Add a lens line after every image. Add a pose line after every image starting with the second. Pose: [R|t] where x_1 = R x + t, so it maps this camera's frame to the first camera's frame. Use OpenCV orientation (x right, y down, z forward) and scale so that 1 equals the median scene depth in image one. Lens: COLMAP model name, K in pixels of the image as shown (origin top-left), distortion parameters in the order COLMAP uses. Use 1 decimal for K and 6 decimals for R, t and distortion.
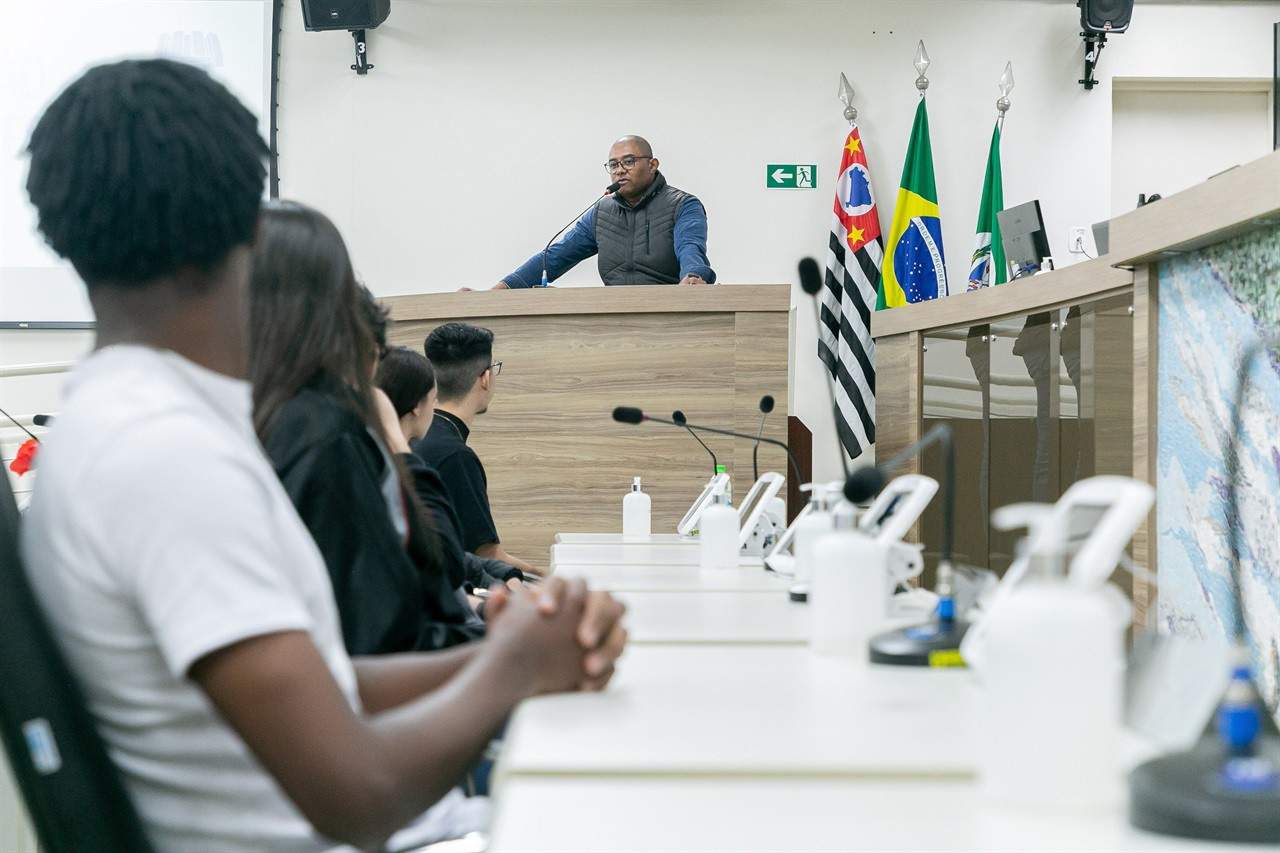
lens RADIAL K [[2618.2, 0, 619.4], [0, 2618.2, 440.7], [0, 0, 1]] dist [0.081022, 0.000000]
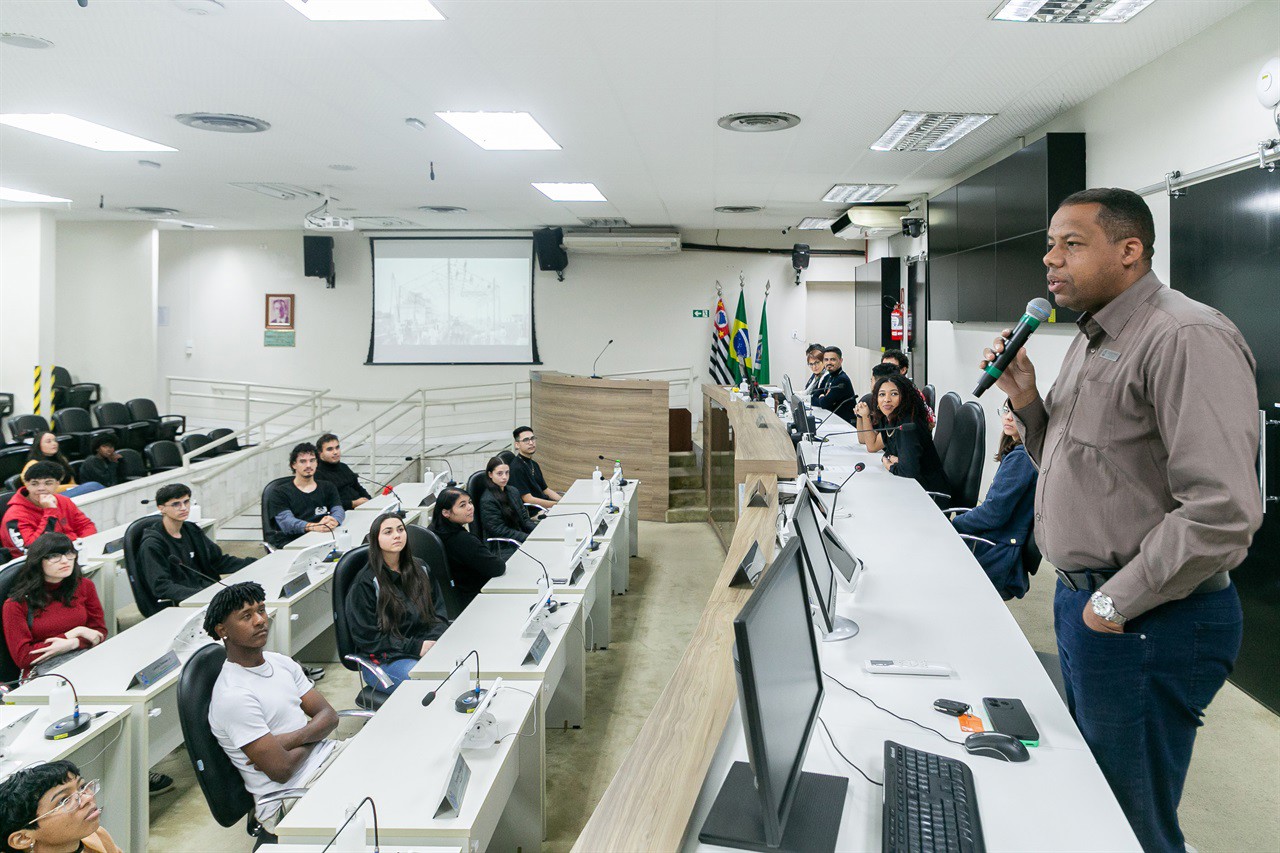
lens RADIAL K [[927.3, 0, 711.0], [0, 927.3, 307.5], [0, 0, 1]] dist [-0.007348, 0.005765]
pose [[0.999598, -0.002928, -0.028188, 0.111018], [0.003041, 0.999987, 0.003980, -0.115499], [0.028176, -0.004064, 0.999595, -0.088039]]
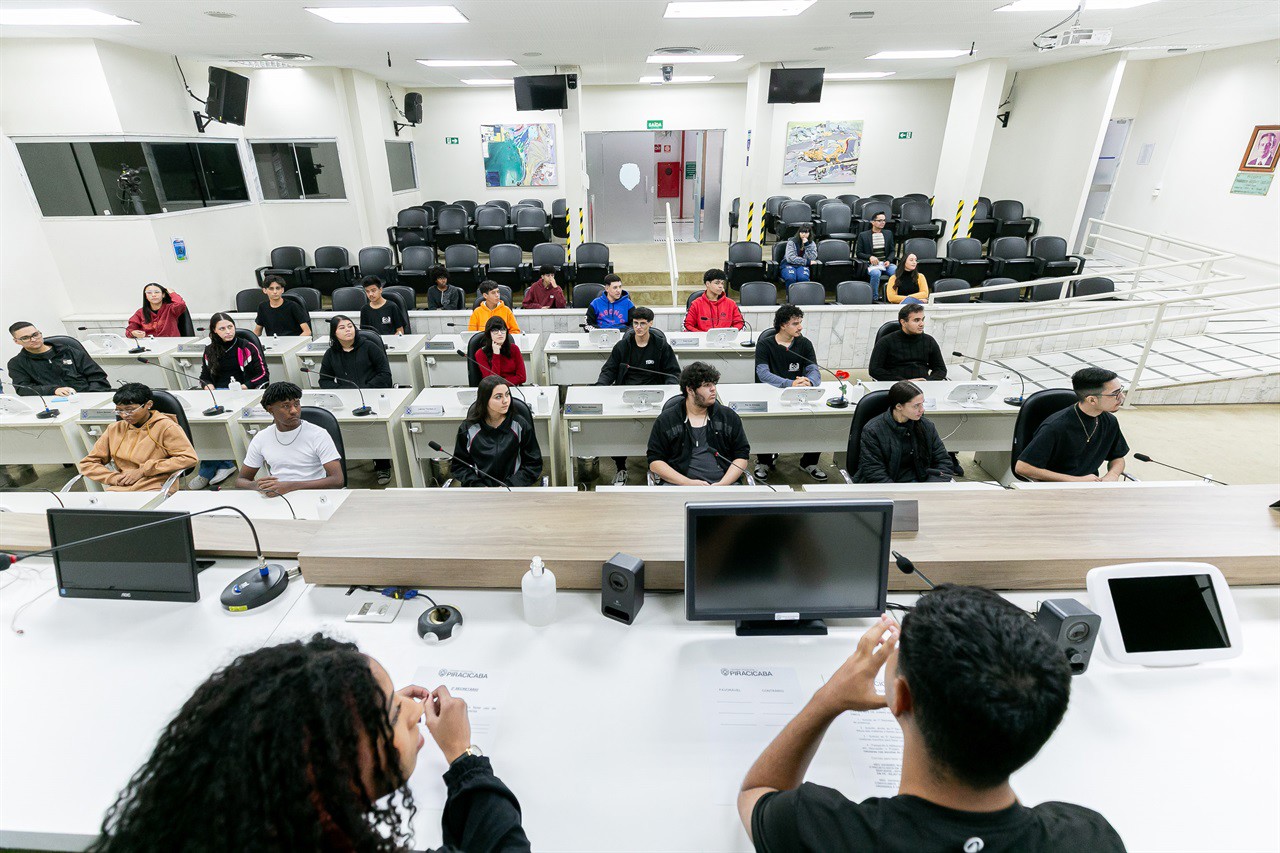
lens RADIAL K [[610.4, 0, 621.2], [0, 610.4, 407.0], [0, 0, 1]] dist [0.009086, 0.003462]
pose [[-0.006299, 0.386669, -0.922197, 0.239076], [0.022482, 0.922037, 0.386448, -0.124446], [0.999727, -0.018298, -0.014501, 0.366809]]
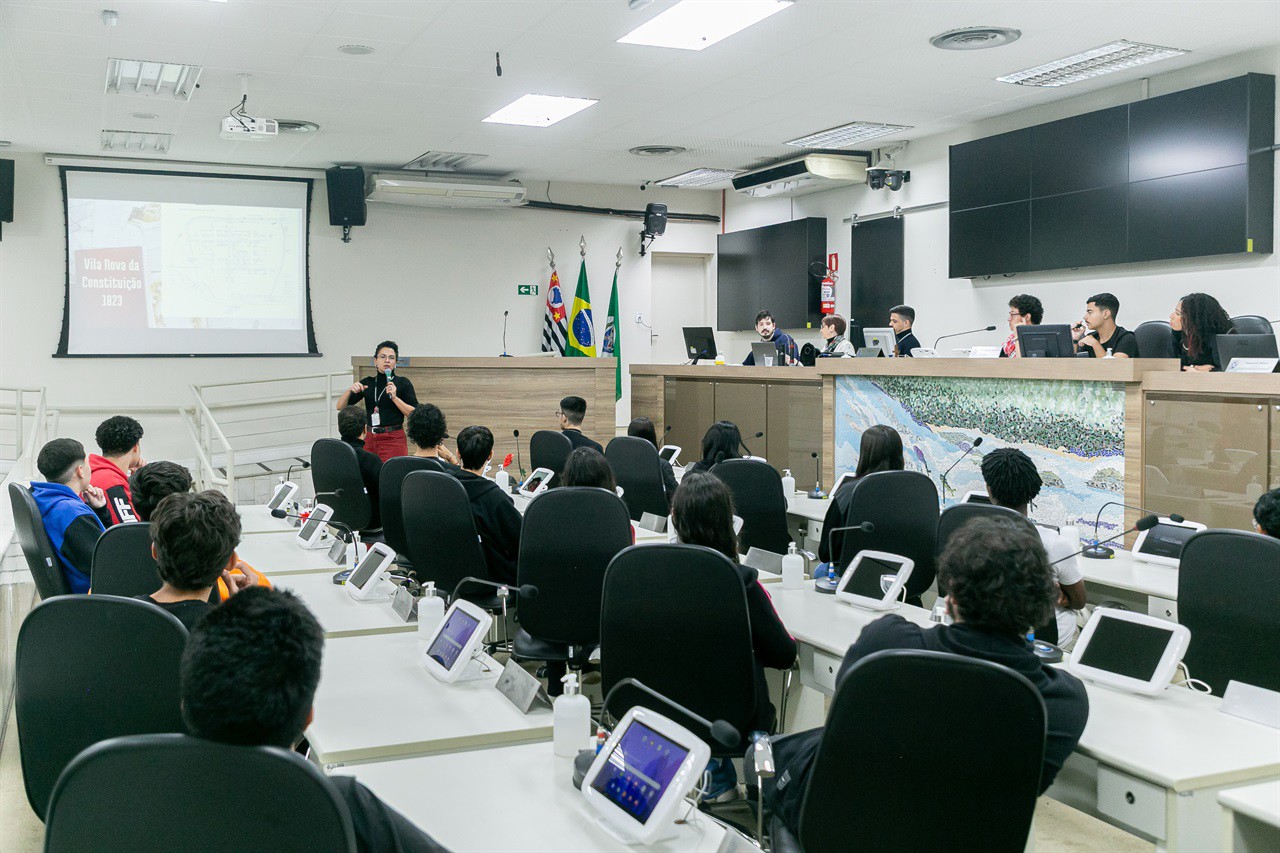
lens RADIAL K [[1328.5, 0, 647.5], [0, 1328.5, 391.4], [0, 0, 1]] dist [0.007932, 0.000000]
pose [[0.922966, -0.015888, 0.384553, -0.306116], [0.000366, 0.999183, 0.040402, -0.059432], [-0.384881, -0.037149, 0.922218, -0.156054]]
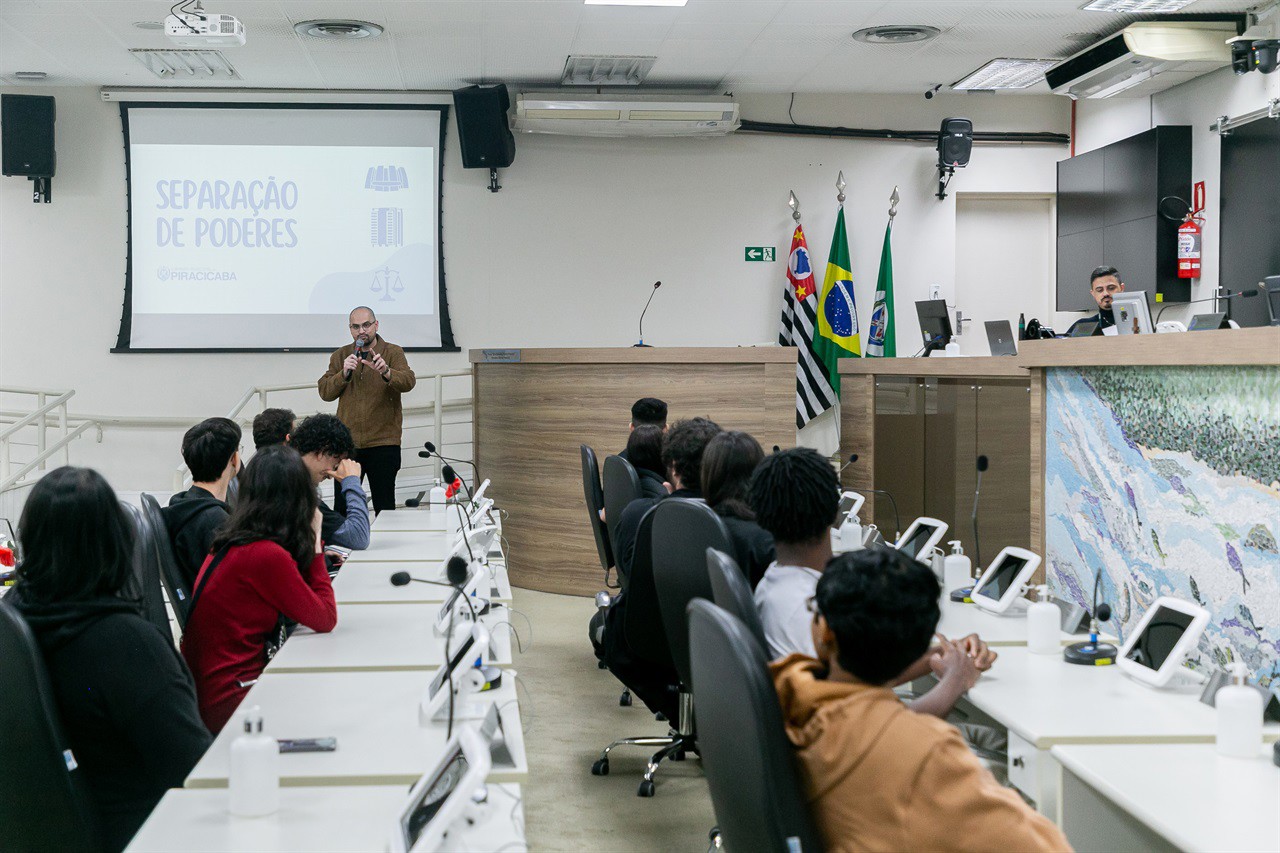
lens RADIAL K [[1871.5, 0, 595.9], [0, 1871.5, 407.6], [0, 0, 1]] dist [0.055345, 0.000000]
pose [[0.998947, -0.007285, 0.045301, -0.091162], [0.005799, 0.999444, 0.032846, -0.045965], [-0.045515, -0.032549, 0.998433, -0.157309]]
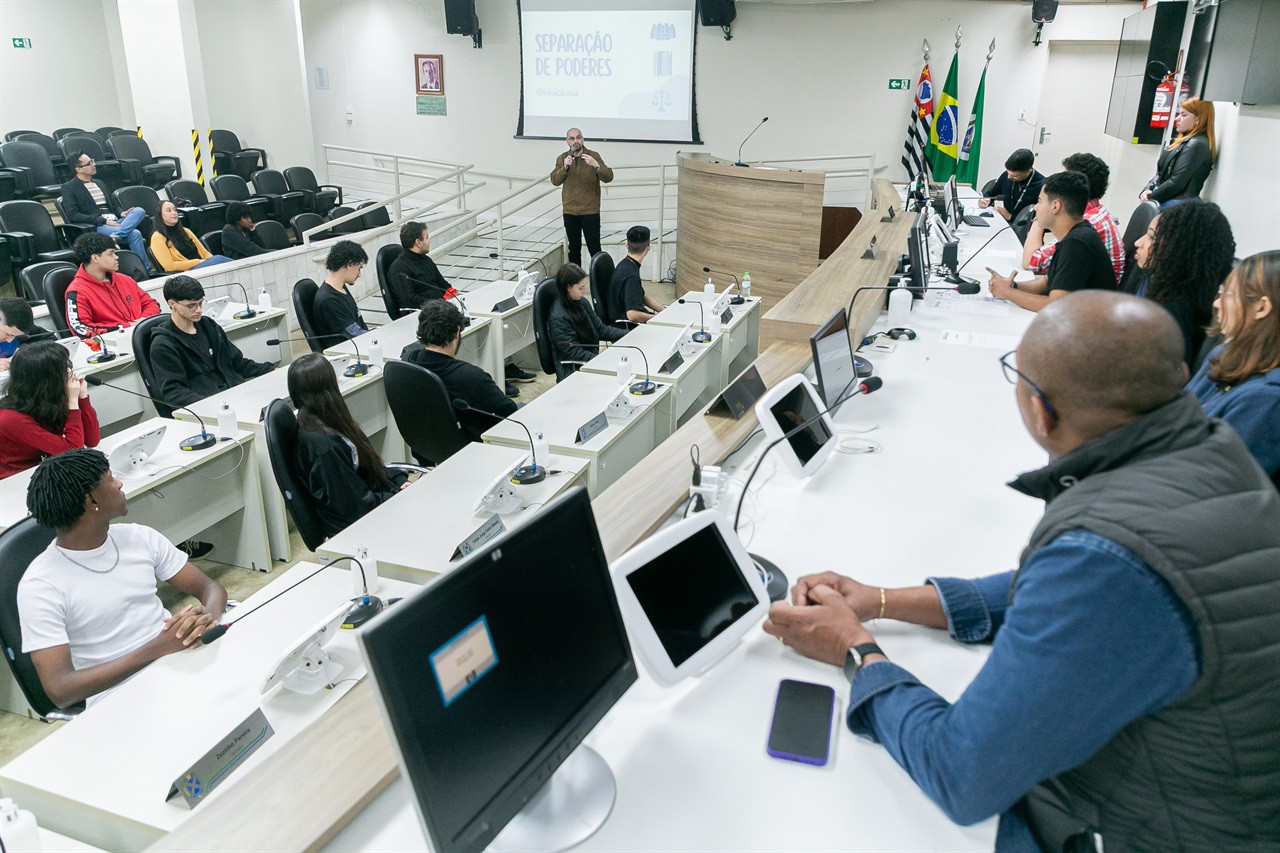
lens RADIAL K [[927.3, 0, 639.2], [0, 927.3, 426.8], [0, 0, 1]] dist [-0.007348, 0.005765]
pose [[0.937431, 0.131655, -0.322320, 0.162592], [-0.007976, 0.933629, 0.358154, -0.113150], [0.348080, -0.333173, 0.876262, 0.058593]]
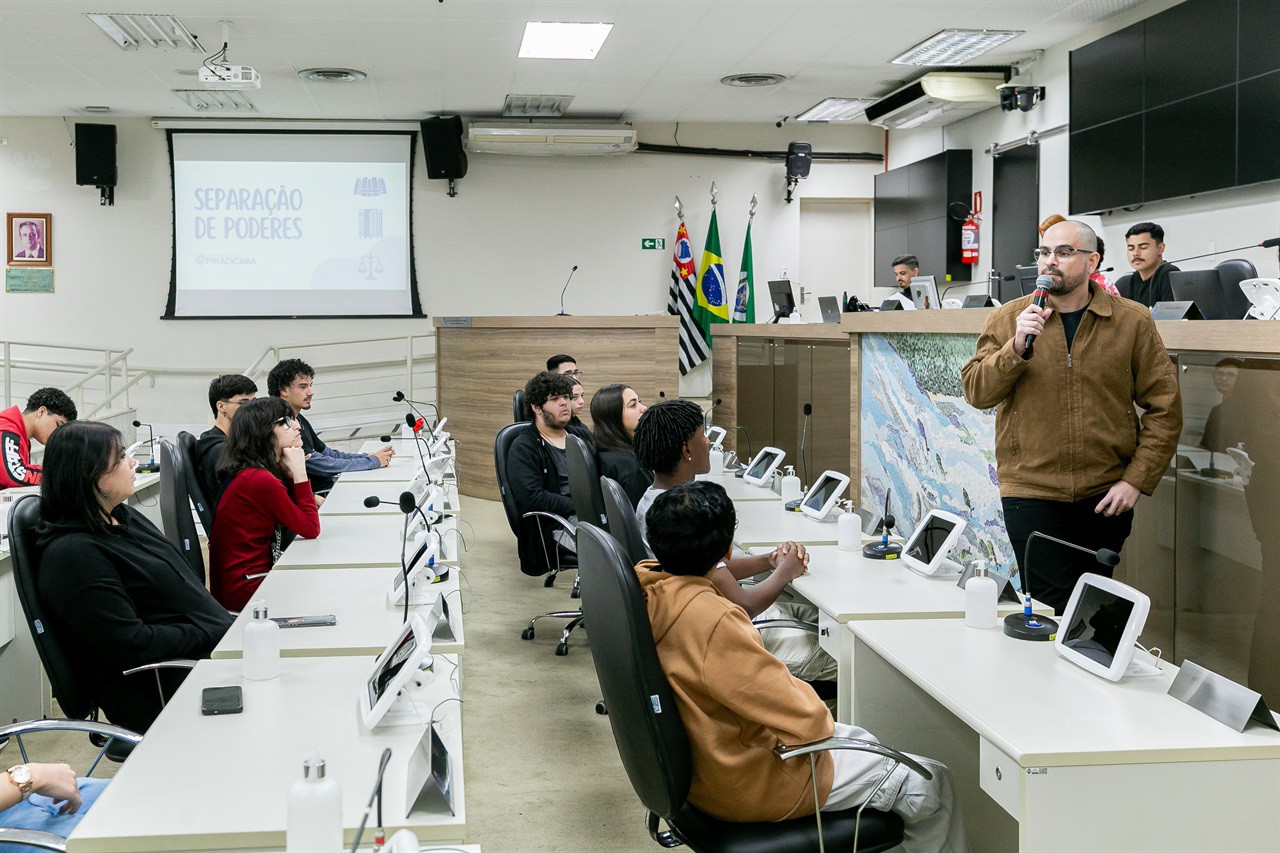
lens RADIAL K [[1424.4, 0, 578.3], [0, 1424.4, 378.5], [0, 0, 1]] dist [0.016372, 0.000000]
pose [[0.997077, -0.011306, 0.075559, -0.087230], [0.007552, 0.998731, 0.049784, -0.050787], [-0.076026, -0.049068, 0.995898, -0.166941]]
